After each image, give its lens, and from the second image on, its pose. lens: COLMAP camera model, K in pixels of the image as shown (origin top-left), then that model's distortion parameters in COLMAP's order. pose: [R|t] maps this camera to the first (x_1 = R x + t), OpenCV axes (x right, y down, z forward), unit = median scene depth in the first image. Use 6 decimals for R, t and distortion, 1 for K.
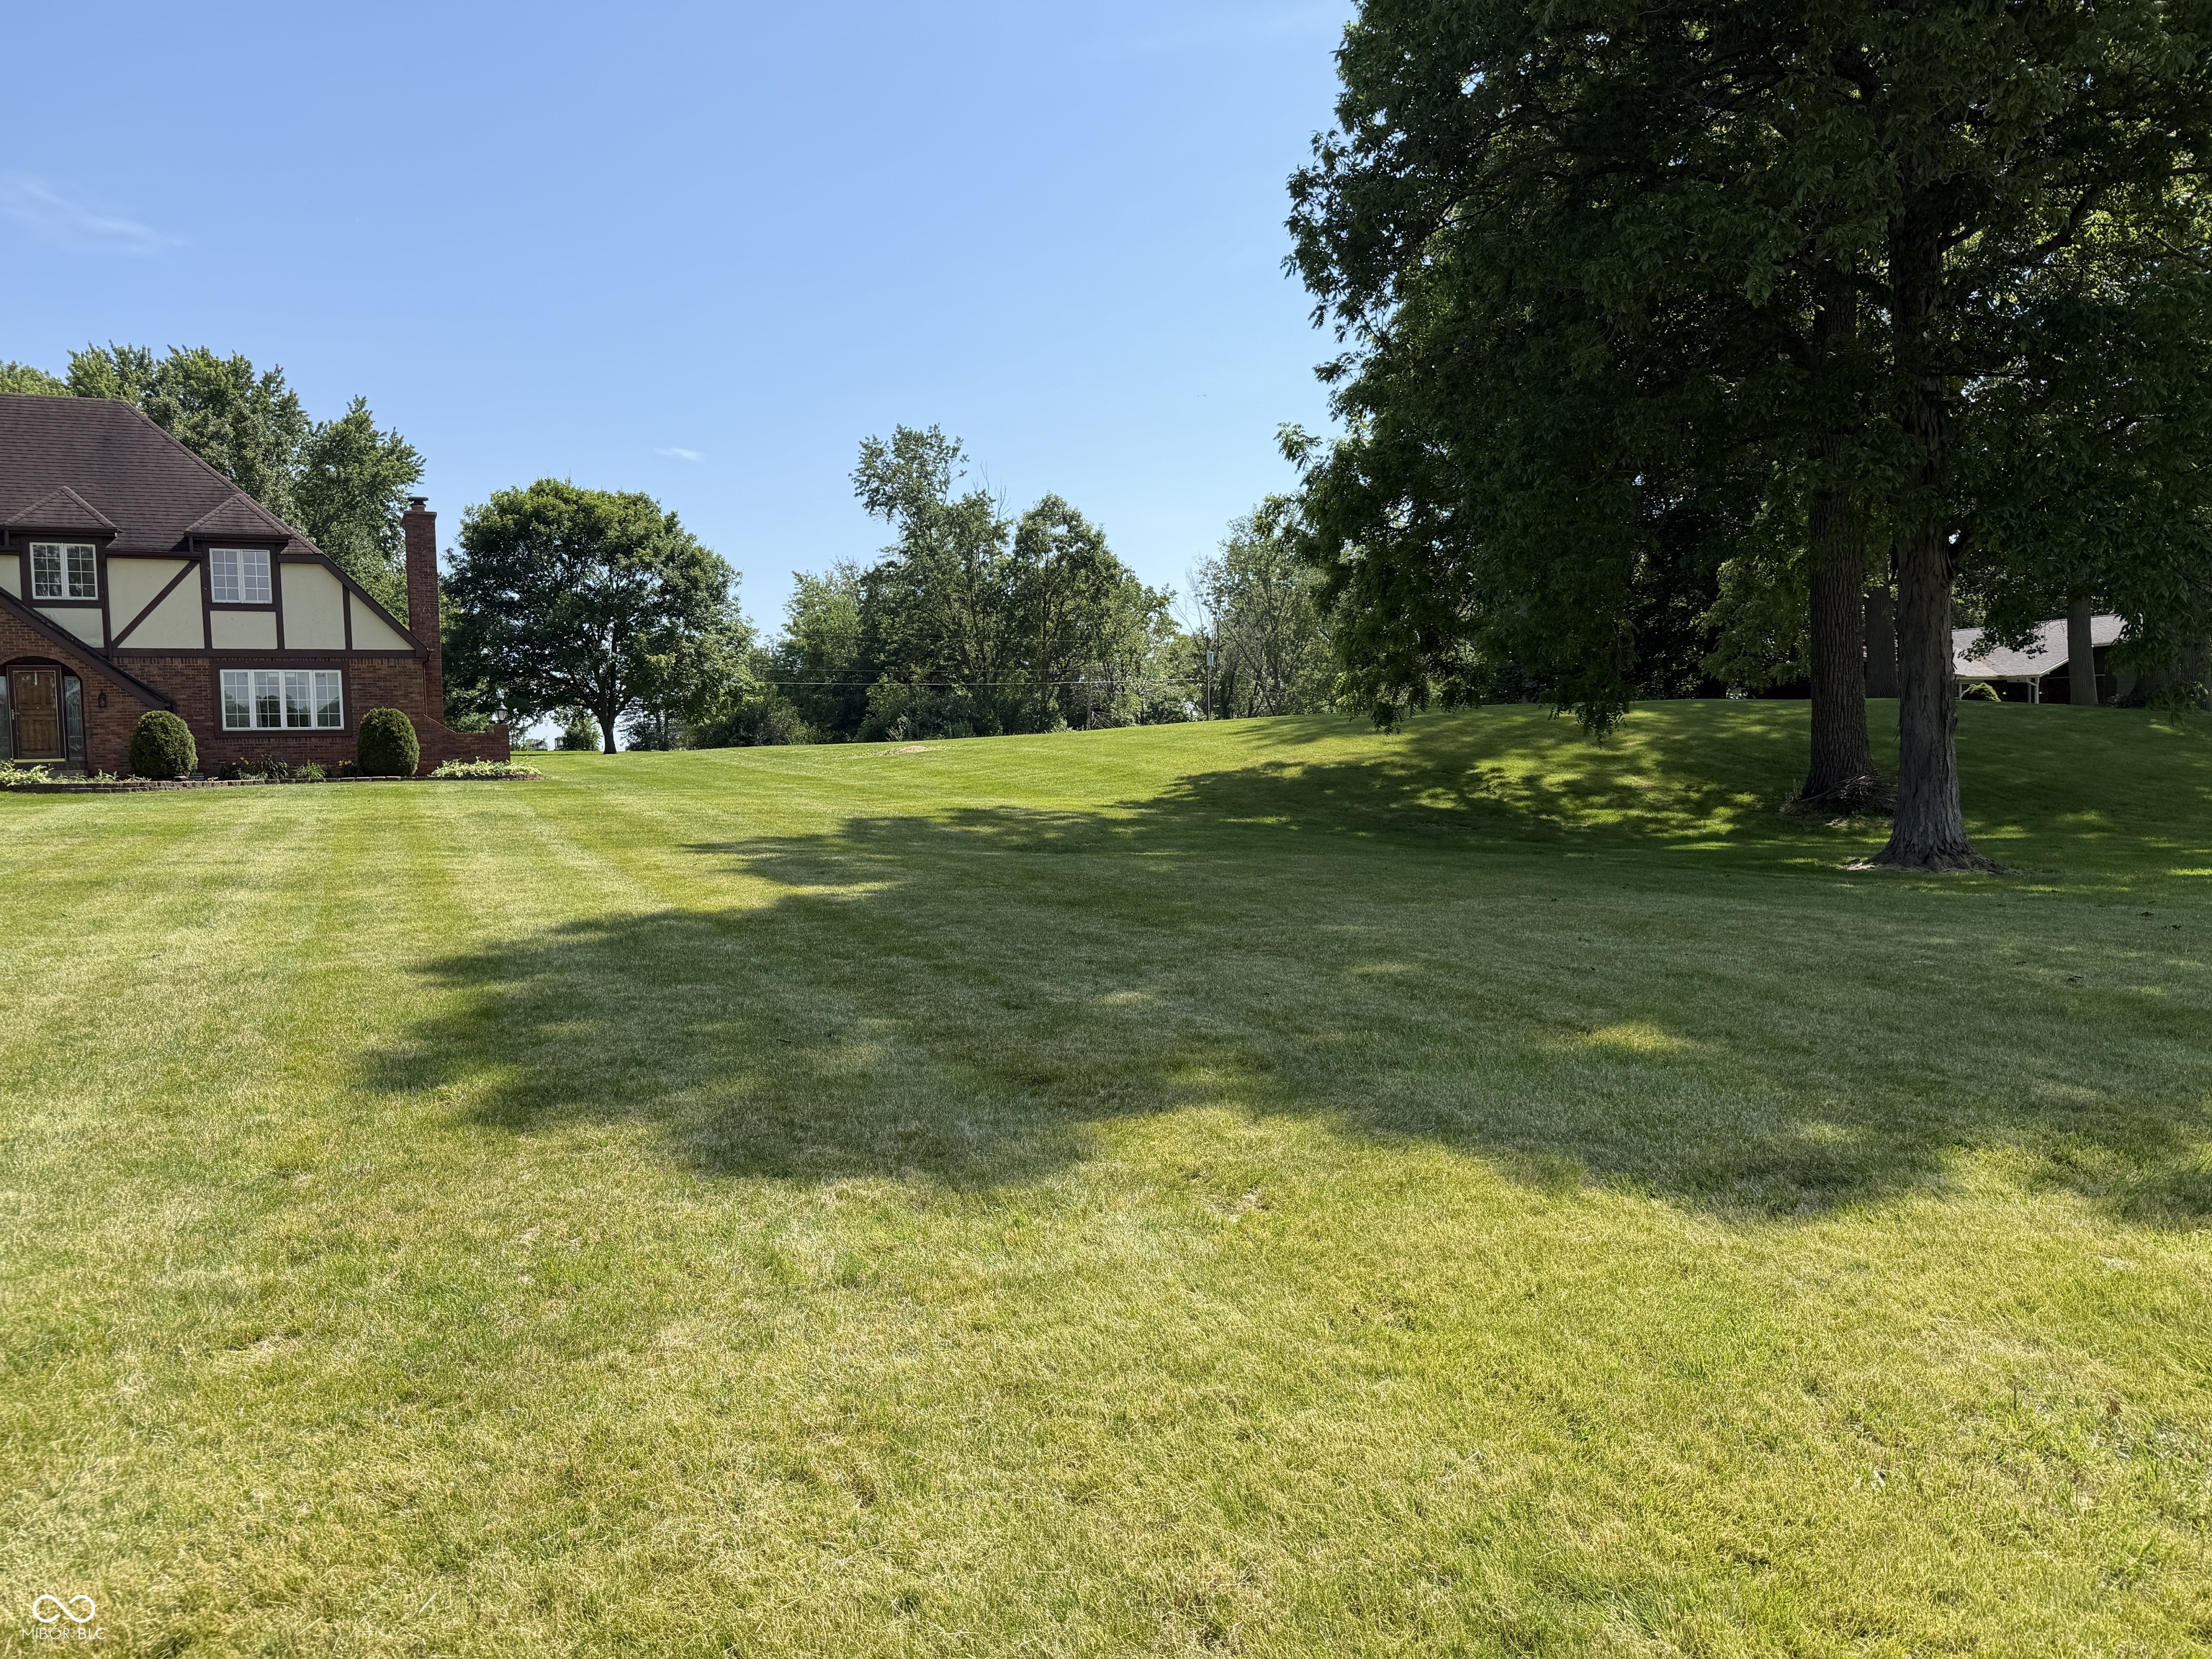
lens RADIAL K [[1560.9, 0, 1134.8], [0, 1560.9, 841.9], [0, 0, 1]] dist [0.001055, -0.017788]
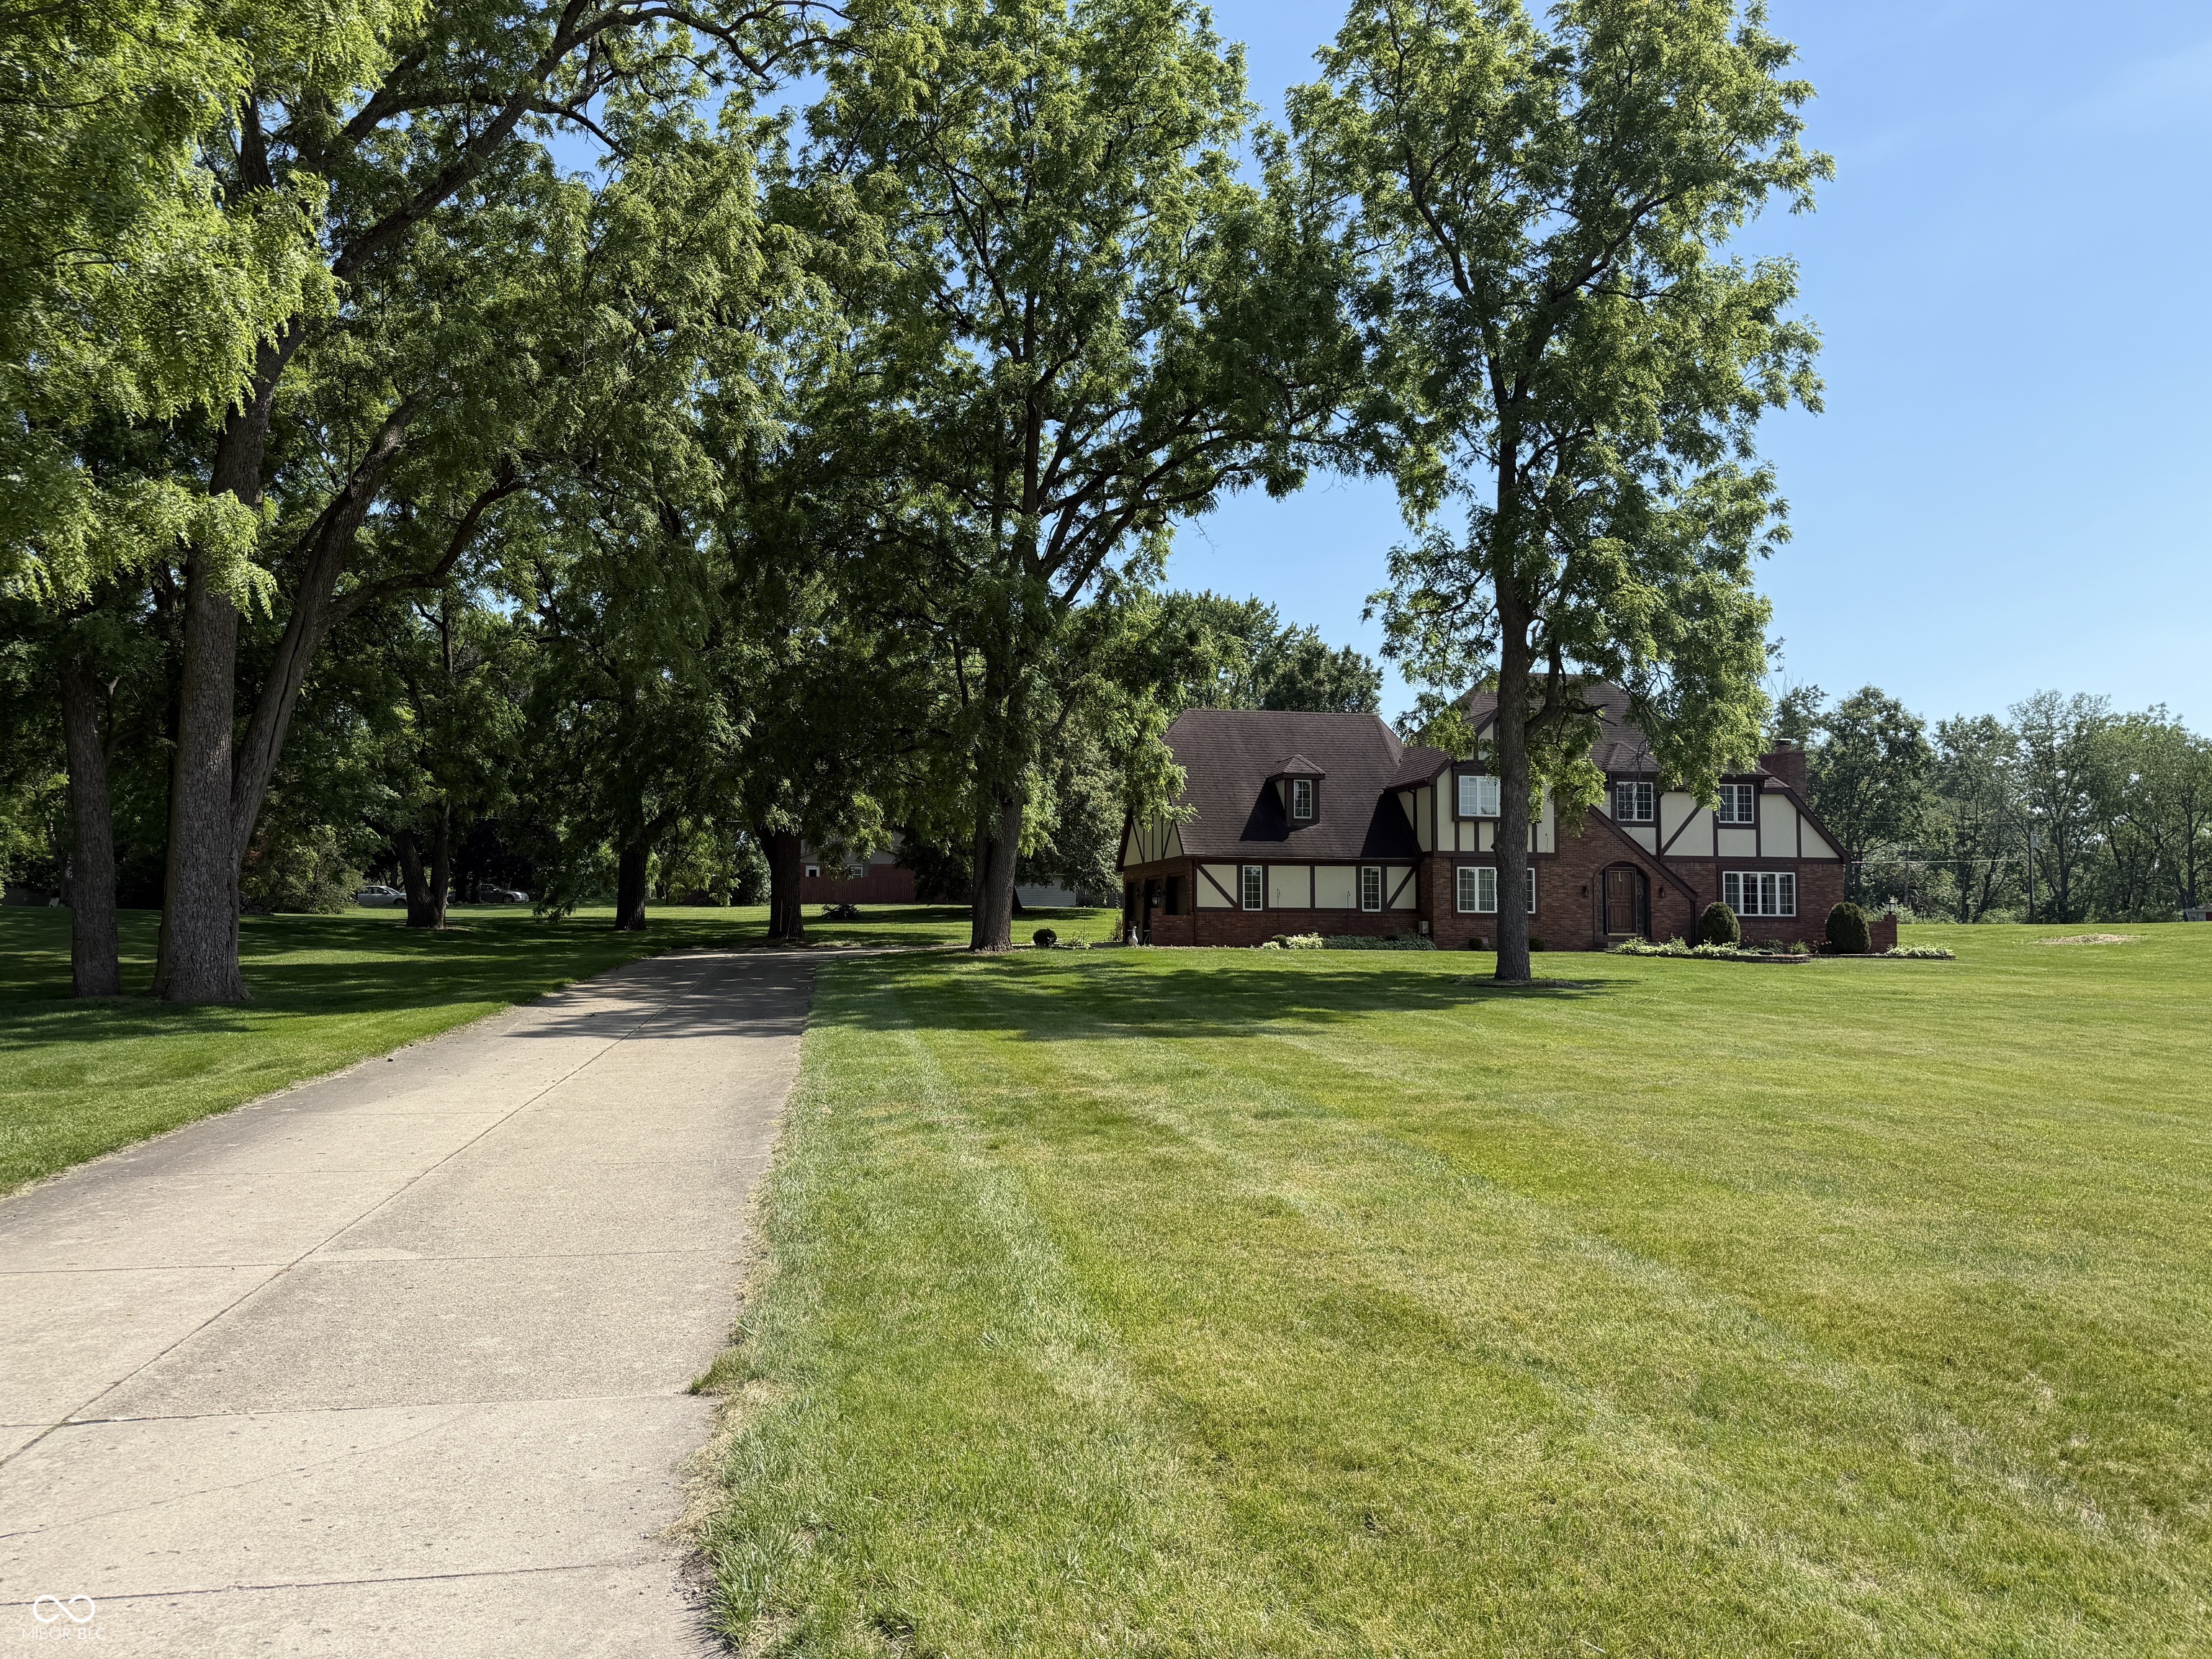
lens RADIAL K [[1539.1, 0, 1079.3], [0, 1539.1, 866.2], [0, 0, 1]] dist [0.168426, -0.353709]
pose [[0.956994, 0.024813, -0.289045, -0.725580], [-0.047453, 0.996305, -0.071584, 0.011117], [0.286201, 0.082222, 0.954635, -0.484233]]
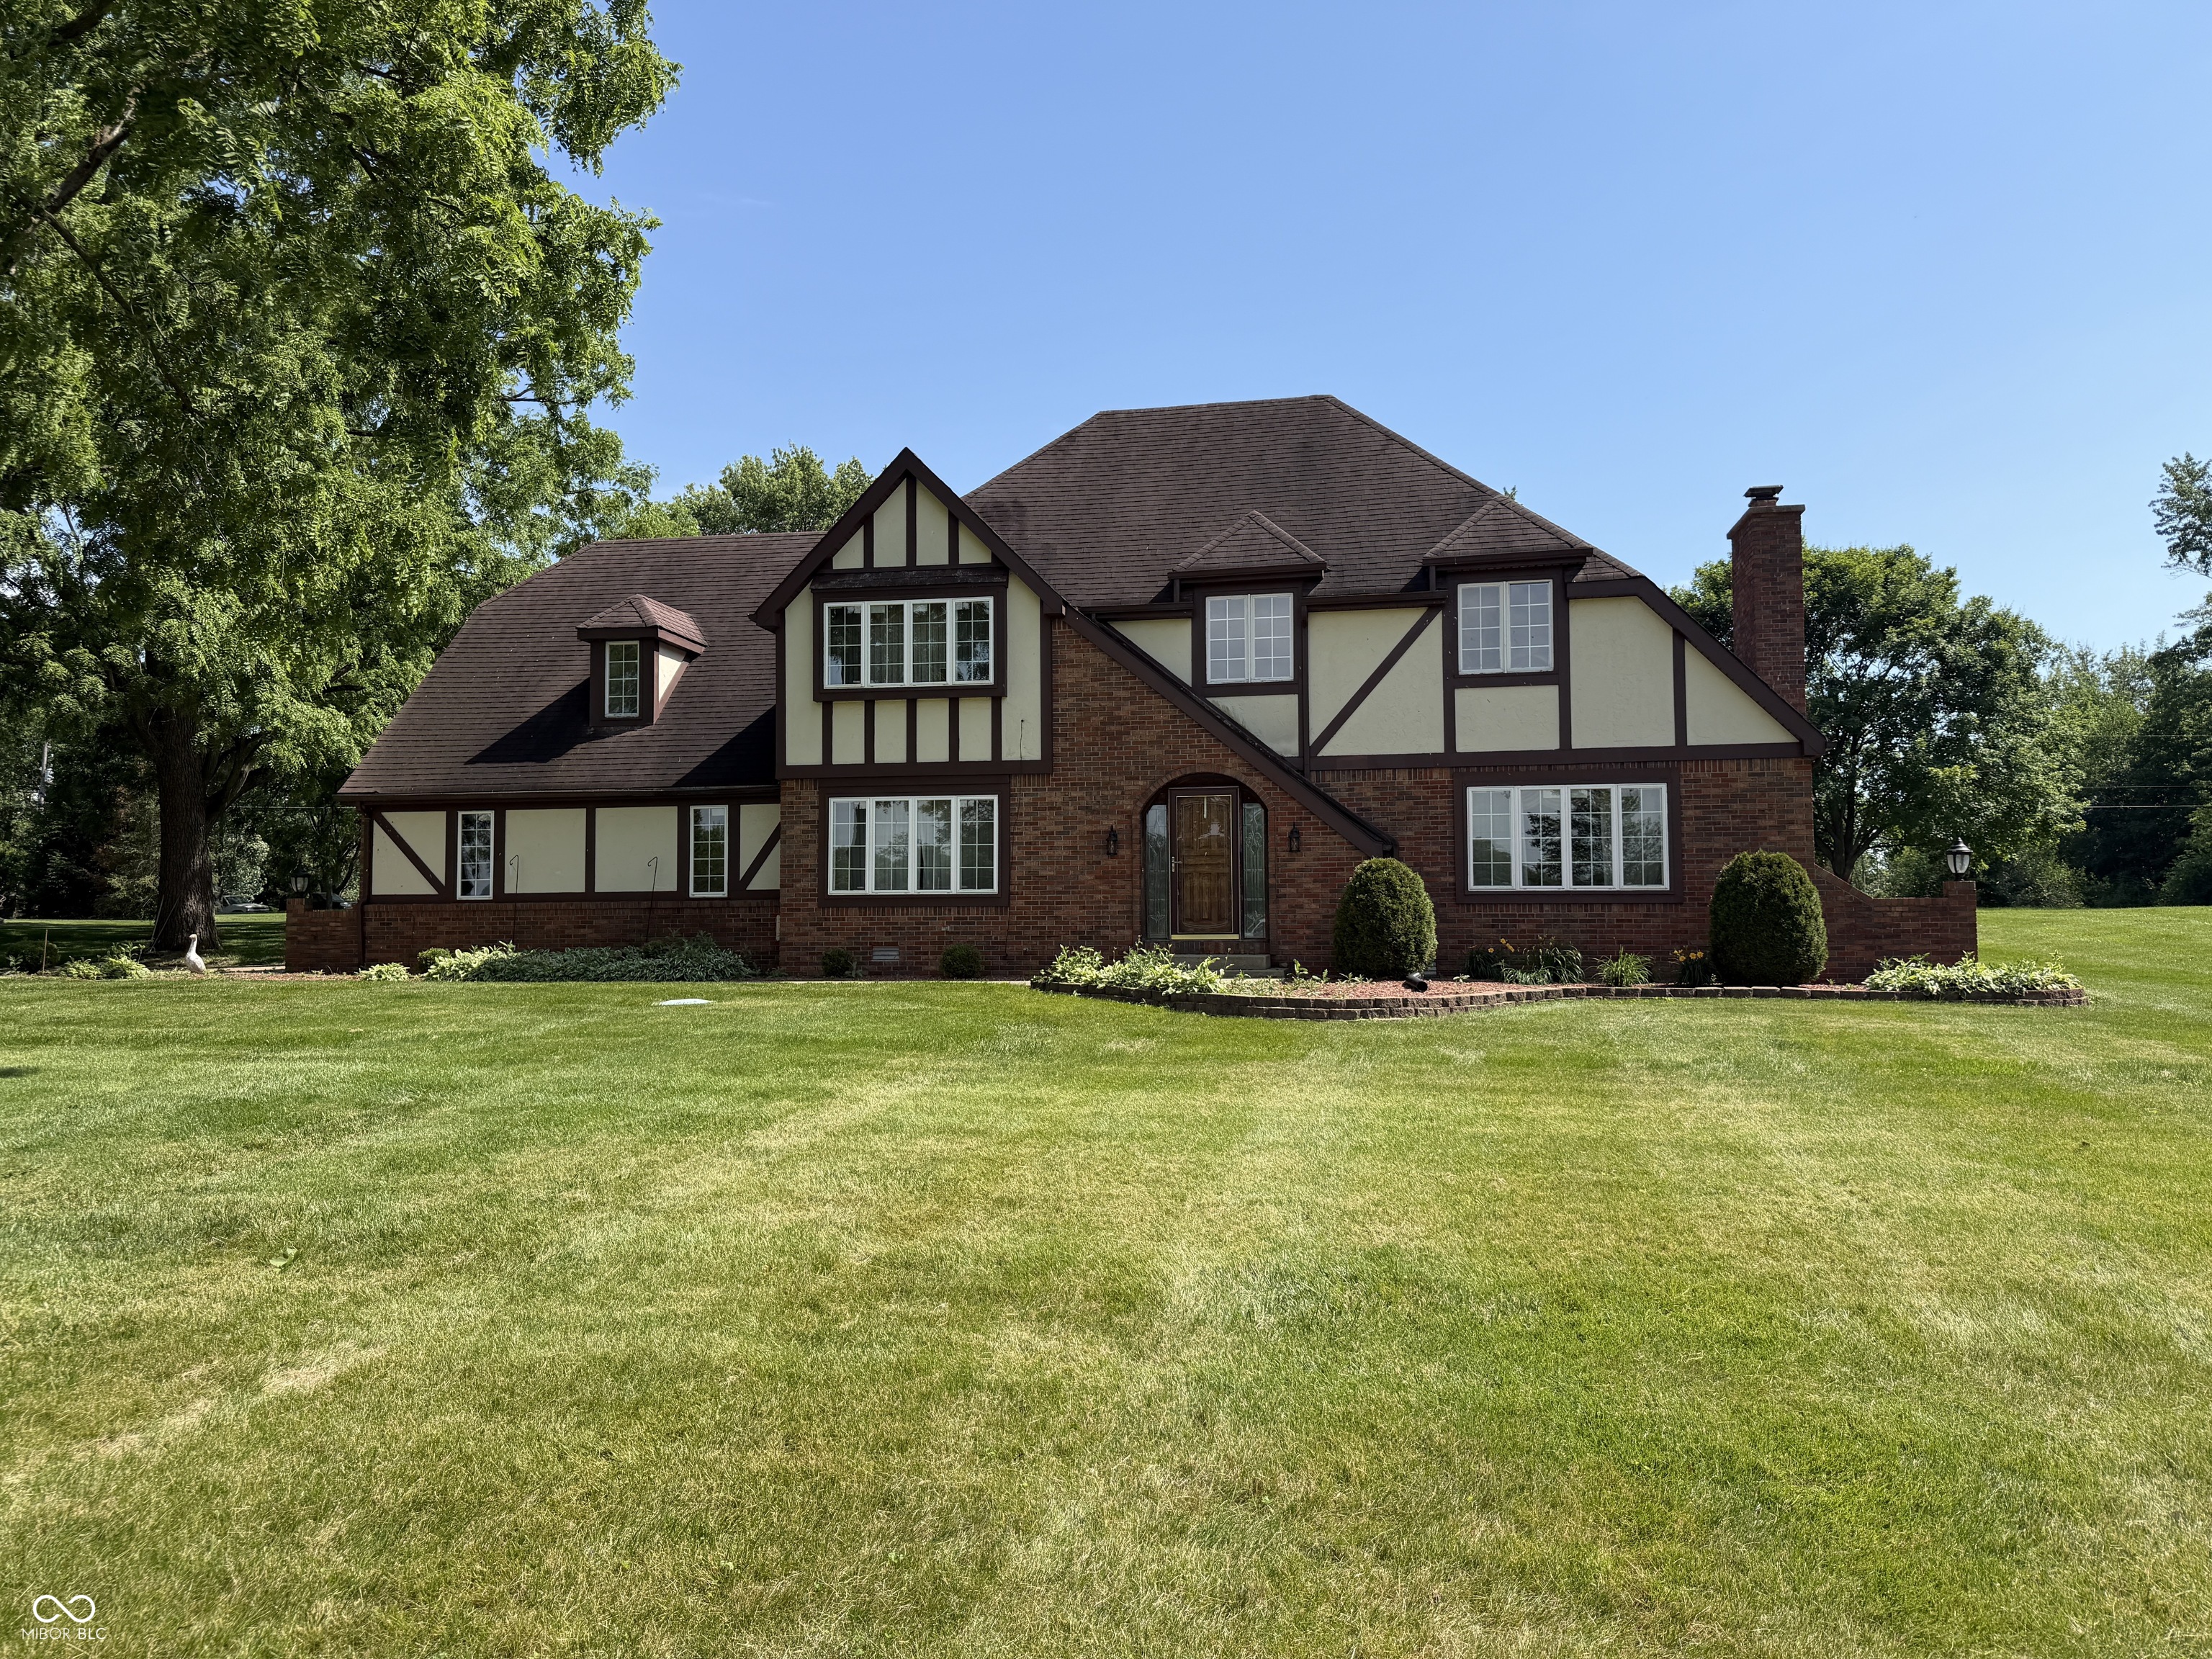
lens RADIAL K [[1491.8, 0, 1113.7], [0, 1491.8, 853.1], [0, 0, 1]] dist [0.143930, -0.114627]
pose [[0.790742, -0.003025, -0.612143, -0.342439], [-0.045138, 0.996977, -0.063234, -0.043508], [0.610484, 0.077633, 0.788215, 0.469128]]
